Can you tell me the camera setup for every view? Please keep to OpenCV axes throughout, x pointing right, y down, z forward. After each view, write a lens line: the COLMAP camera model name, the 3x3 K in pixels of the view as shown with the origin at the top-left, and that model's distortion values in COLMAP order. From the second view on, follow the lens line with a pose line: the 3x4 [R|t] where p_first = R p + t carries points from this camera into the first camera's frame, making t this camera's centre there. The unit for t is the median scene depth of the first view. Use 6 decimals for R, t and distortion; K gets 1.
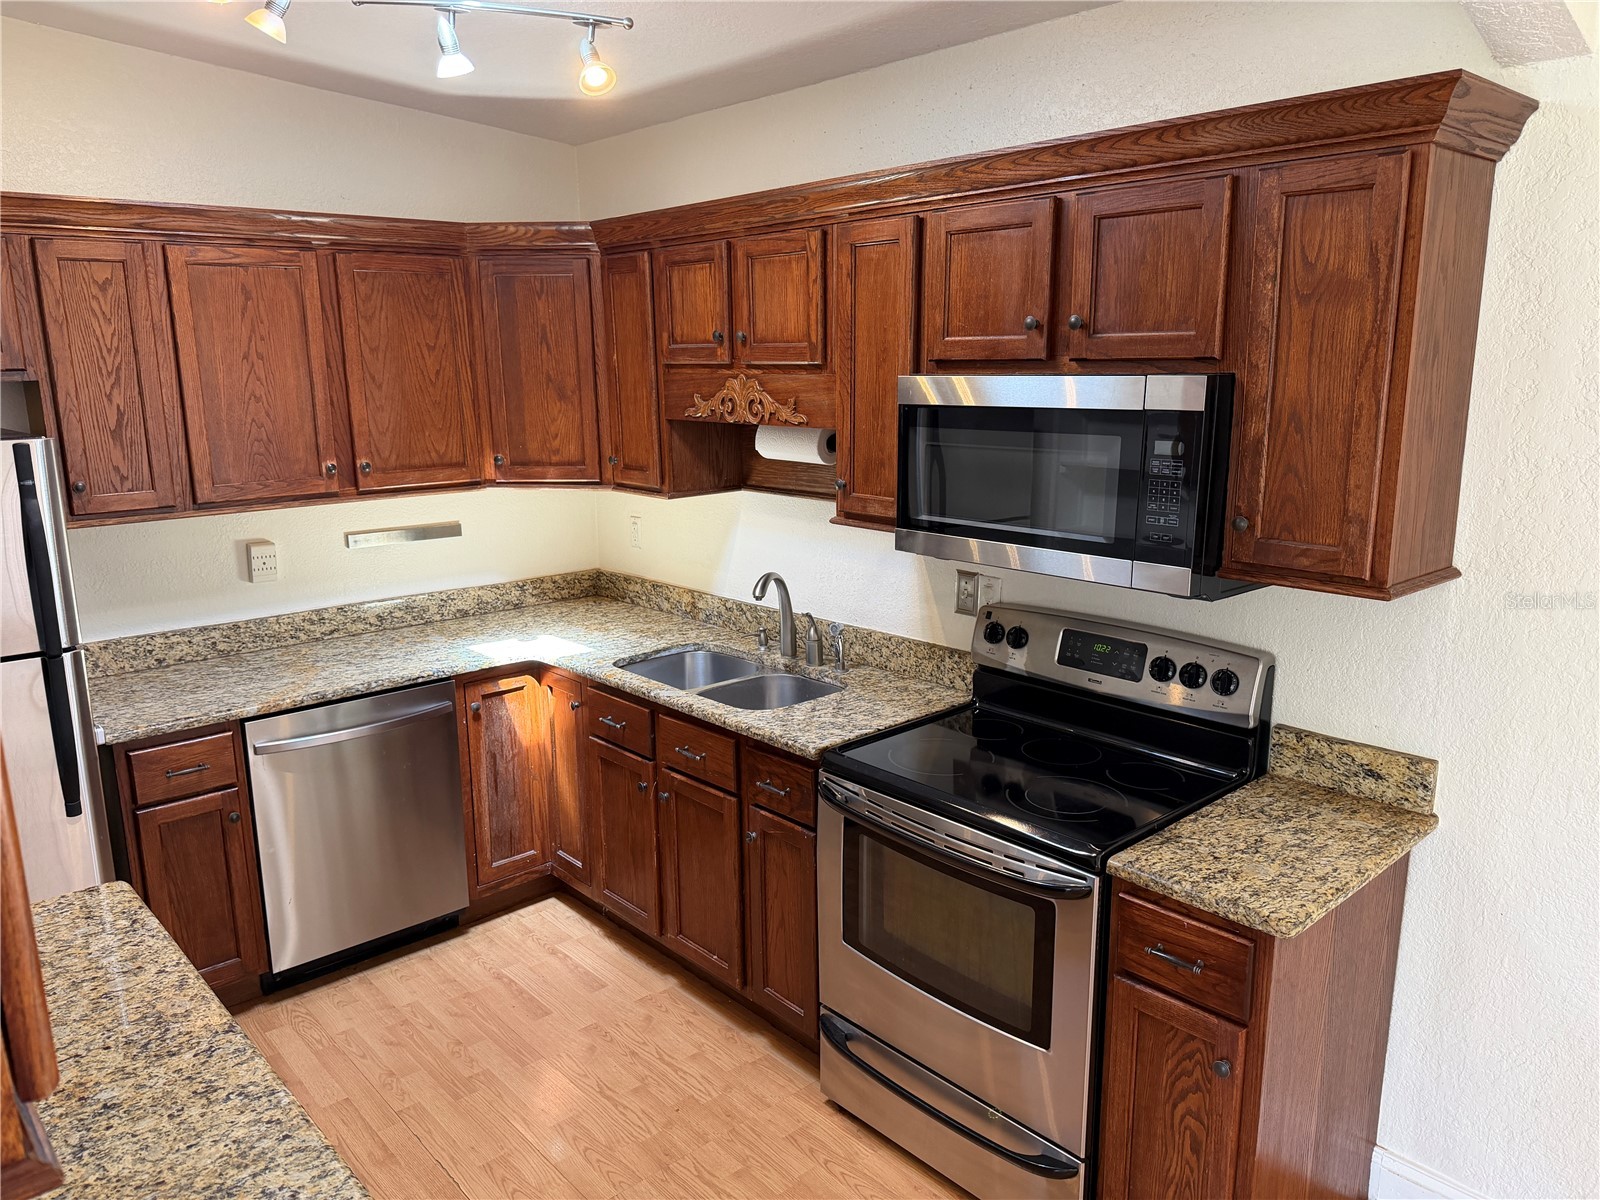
lens RADIAL K [[1117.4, 0, 800.0], [0, 1117.4, 600.0], [0, 0, 1]] dist [0.113889, -0.178924]
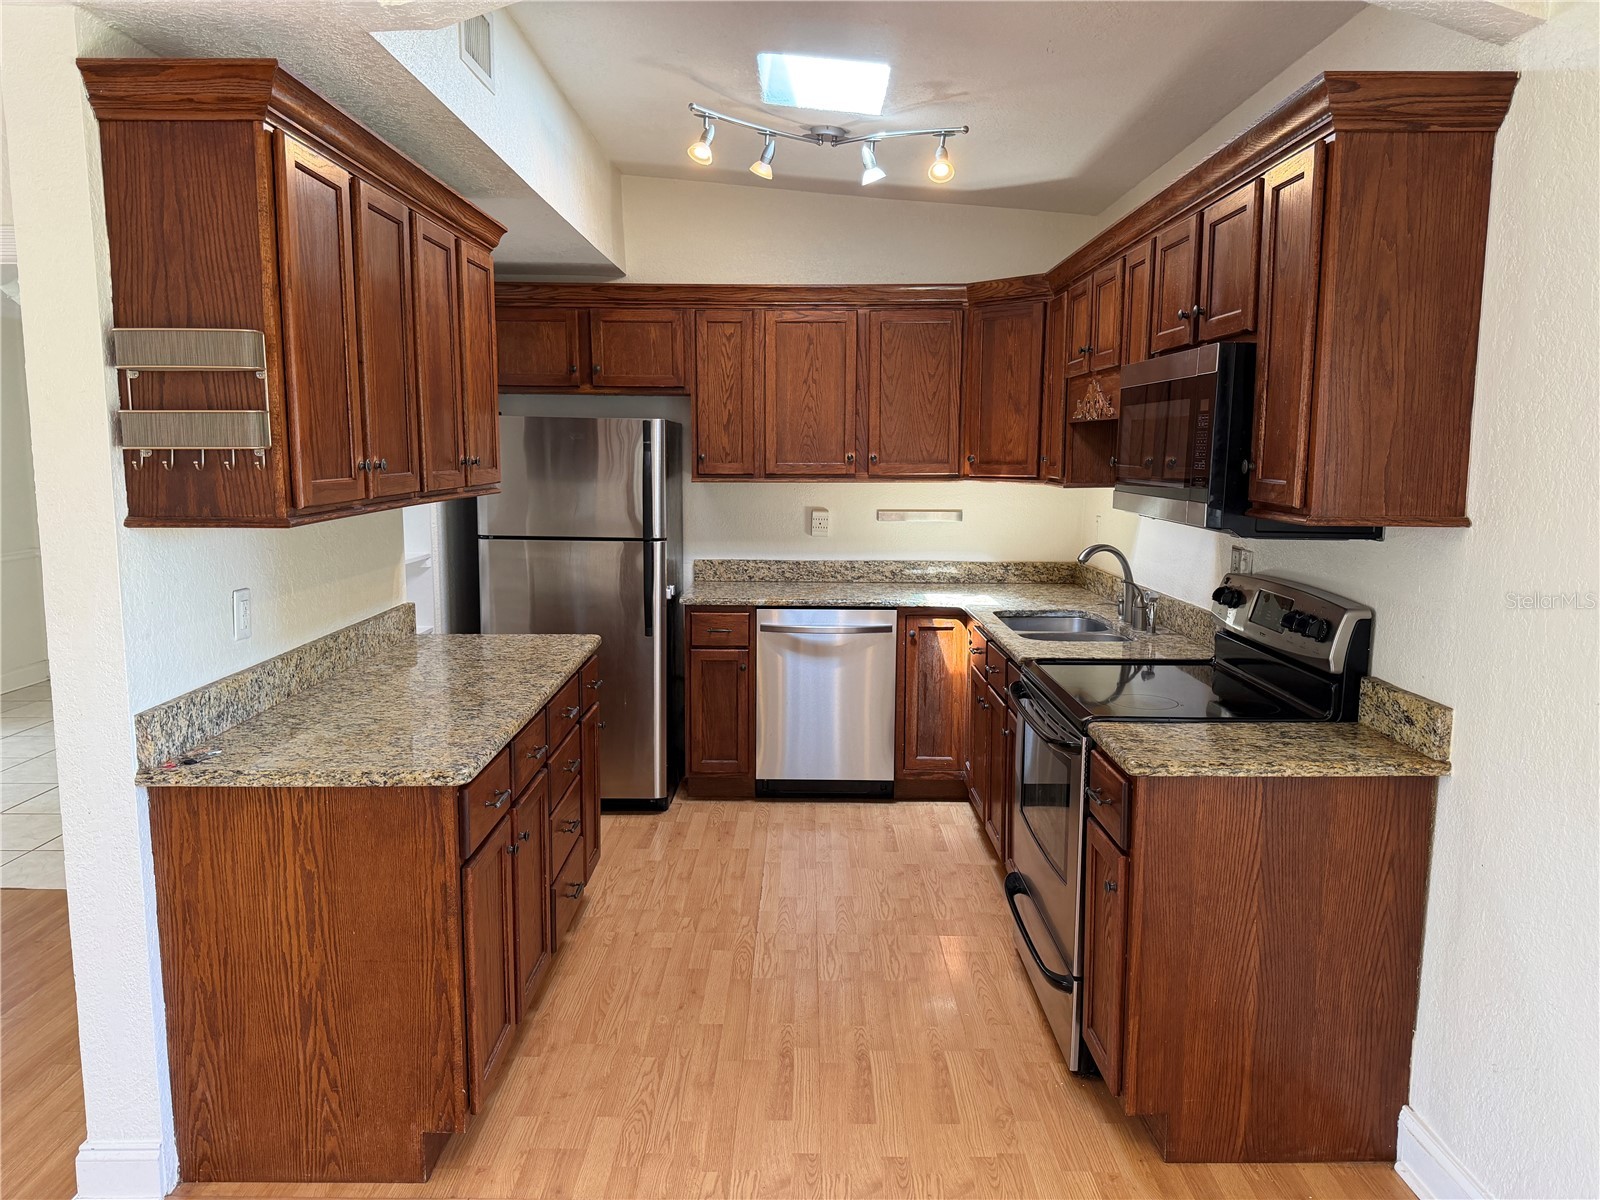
lens RADIAL K [[1117.4, 0, 800.0], [0, 1117.4, 600.0], [0, 0, 1]] dist [0.113889, -0.178924]
pose [[0.739158, 0.103674, -0.665505, 0.588785], [-0.152142, 0.988244, -0.015029, 0.110450], [0.656124, 0.112360, 0.746242, -0.117808]]
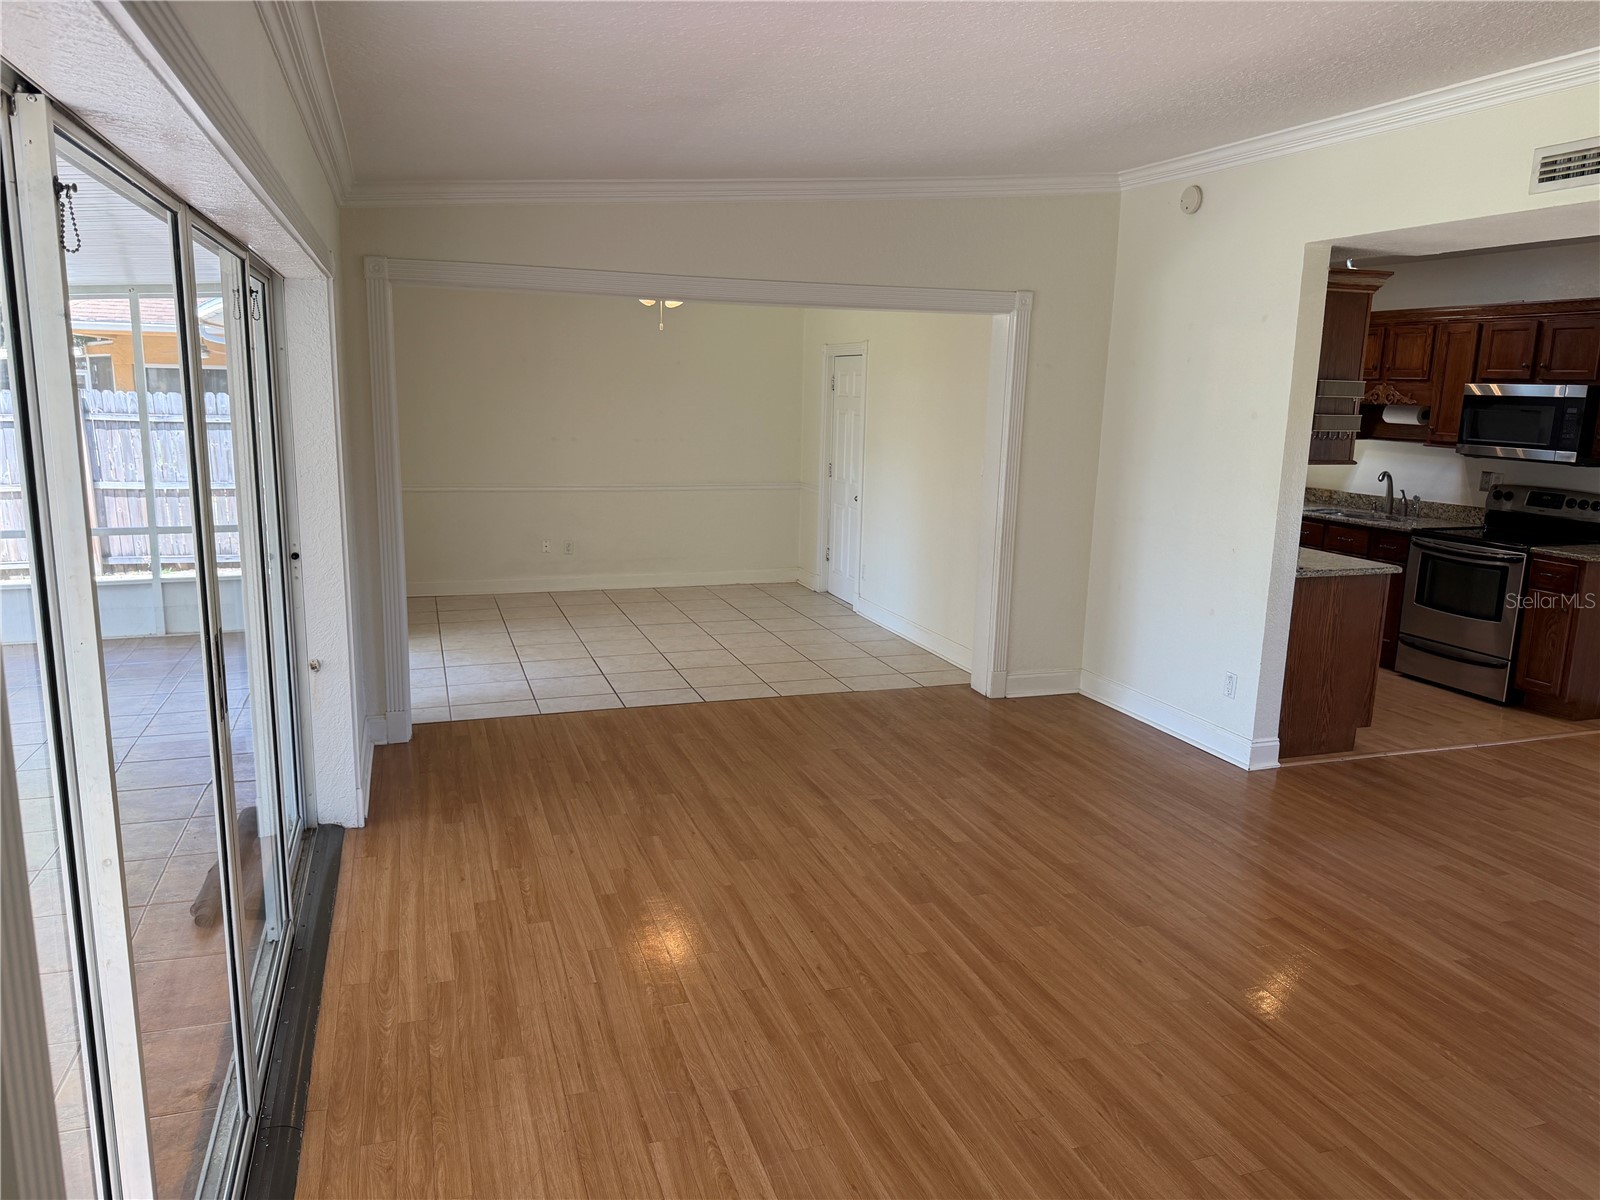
lens RADIAL K [[1119.7, 0, 782.4], [0, 1119.7, 603.2], [0, 0, 1]] dist [0.073367, -0.108074]
pose [[0.913665, 0.104538, -0.392796, -0.229780], [-0.112915, 0.993603, 0.001789, 0.402168], [0.390470, 0.042718, 0.919624, -1.685140]]
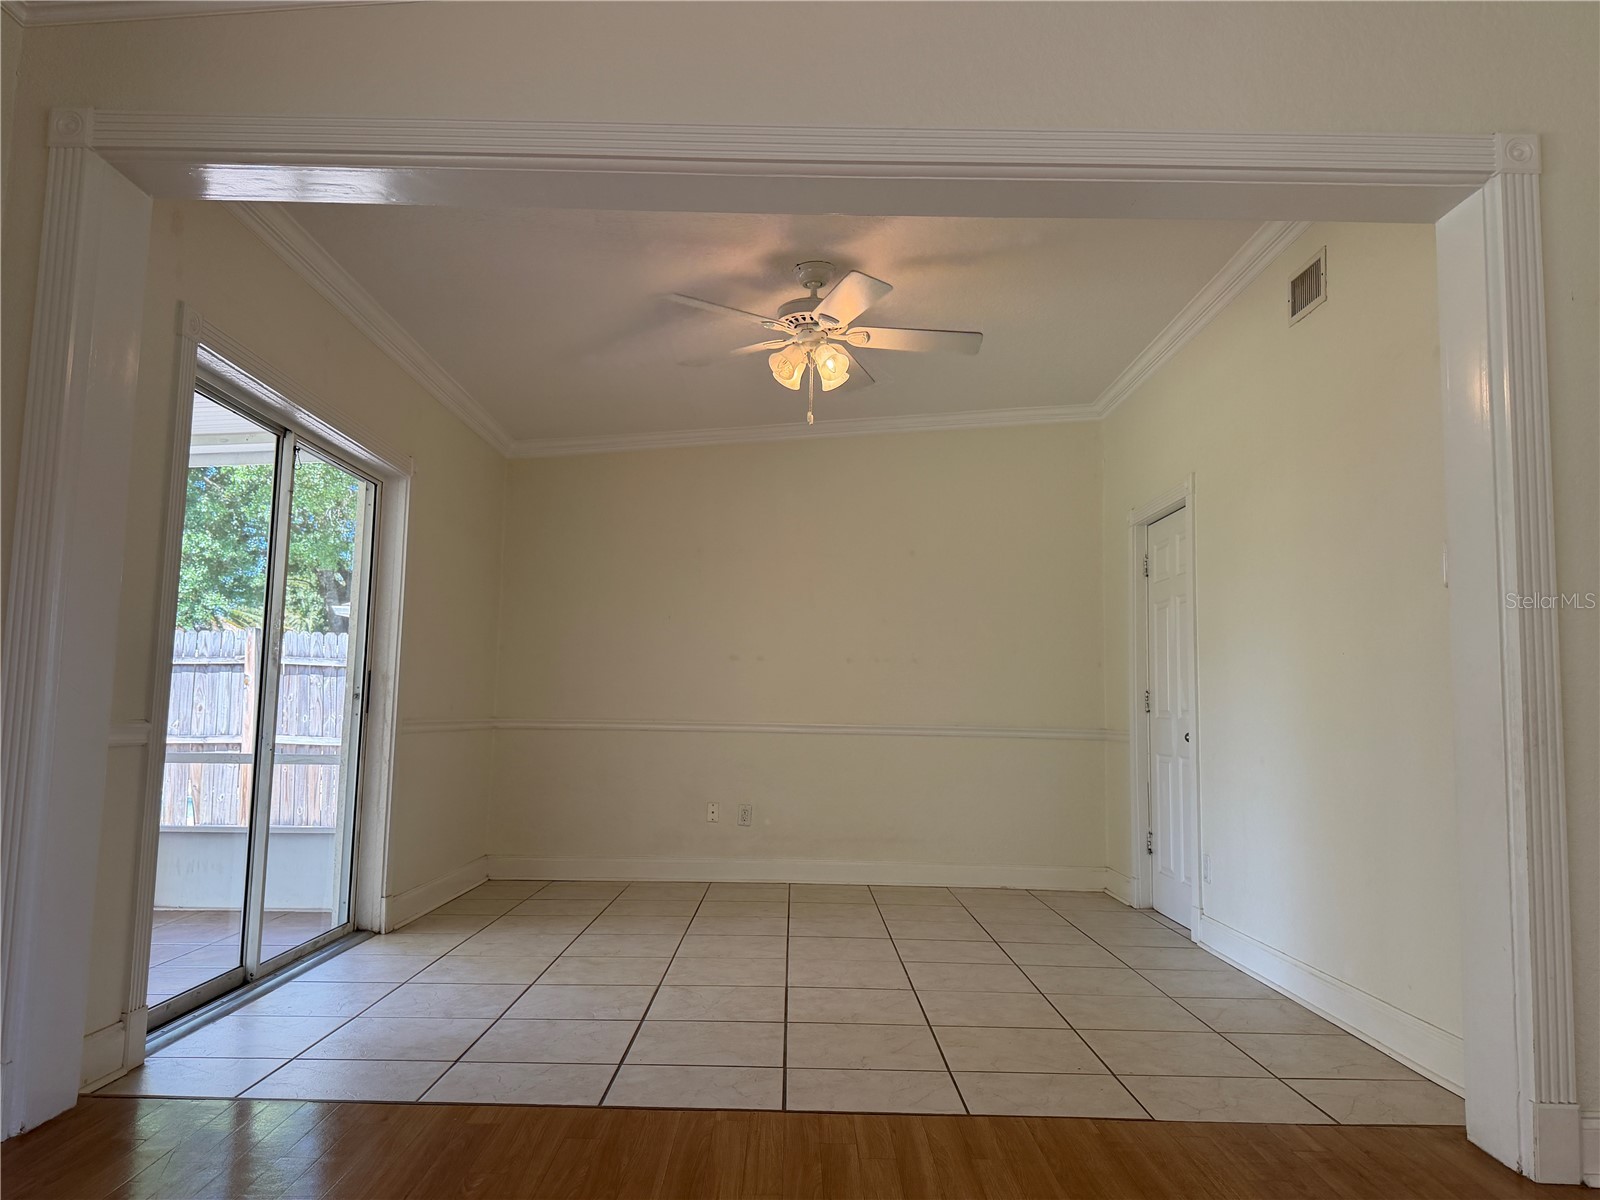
lens RADIAL K [[1119.7, 0, 782.4], [0, 1119.7, 603.2], [0, 0, 1]] dist [0.073367, -0.108074]
pose [[0.735849, -0.040394, -0.675939, -0.523327], [-0.169443, 0.955478, -0.241560, 0.436319], [0.655603, 0.292285, 0.696244, -0.570701]]
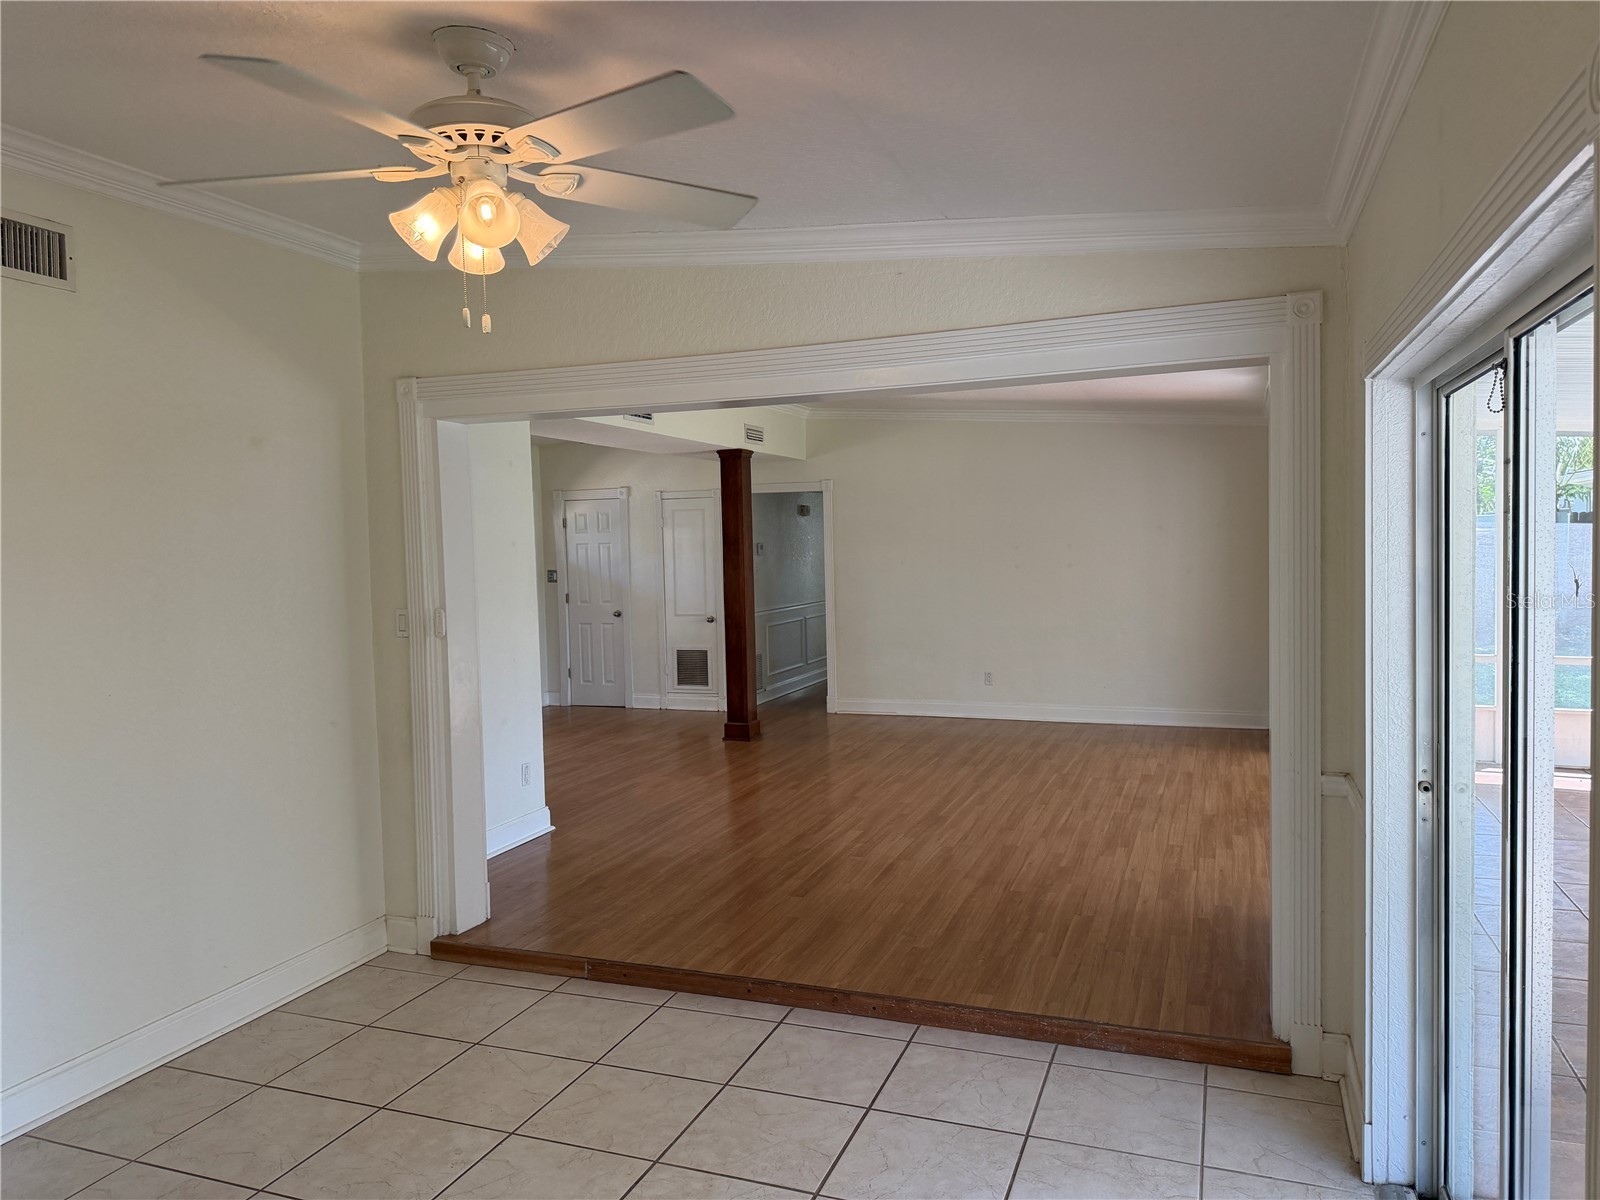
lens RADIAL K [[1119.0, 0, 781.5], [0, 1119.0, 594.4], [0, 0, 1]] dist [0.074661, -0.319581]
pose [[-0.447822, -0.020658, 0.893884, -2.262423], [0.217872, 0.967078, 0.131500, -0.021710], [-0.867172, 0.253641, -0.428578, 0.585818]]
